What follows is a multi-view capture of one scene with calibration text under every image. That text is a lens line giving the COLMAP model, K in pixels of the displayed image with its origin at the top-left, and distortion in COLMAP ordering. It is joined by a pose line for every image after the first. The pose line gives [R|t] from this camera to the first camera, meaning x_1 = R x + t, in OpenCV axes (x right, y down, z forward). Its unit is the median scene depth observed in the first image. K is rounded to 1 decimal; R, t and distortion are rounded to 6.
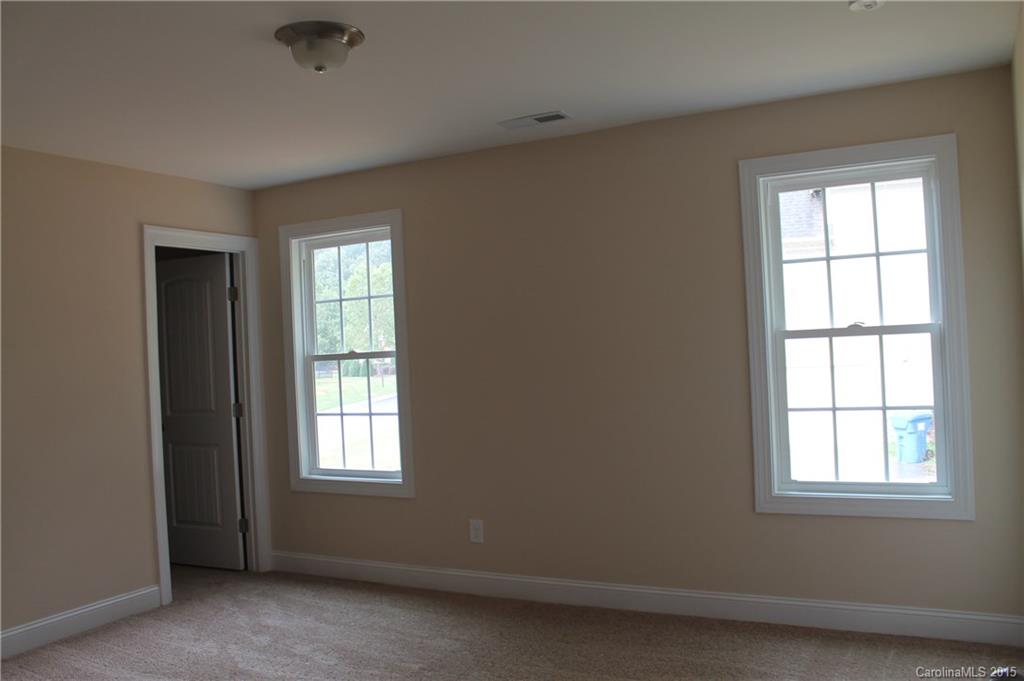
lens RADIAL K [[922.0, 0, 510.8], [0, 922.0, 323.7], [0, 0, 1]] dist [-0.148433, 0.209639]
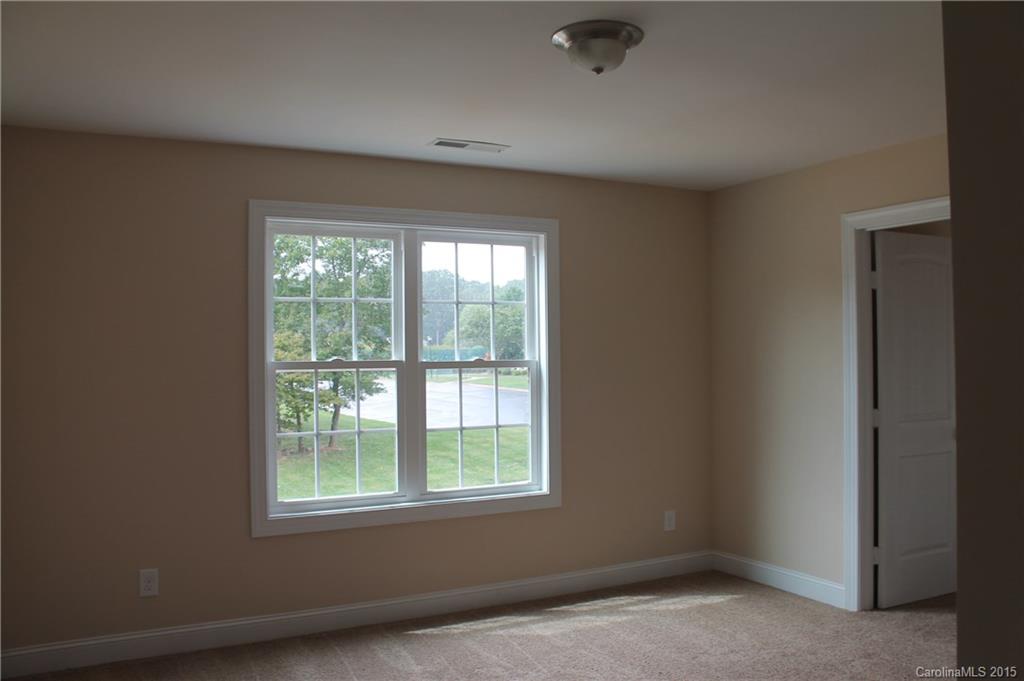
lens RADIAL K [[868.5, 0, 512.0], [0, 868.5, 340.5], [0, 0, 1]] dist [-0.170269, 0.157215]
pose [[0.546274, 0.061120, 0.835374, -0.428140], [-0.031353, 0.998127, -0.052525, 0.027028], [-0.837019, 0.002501, 0.547167, 0.239384]]
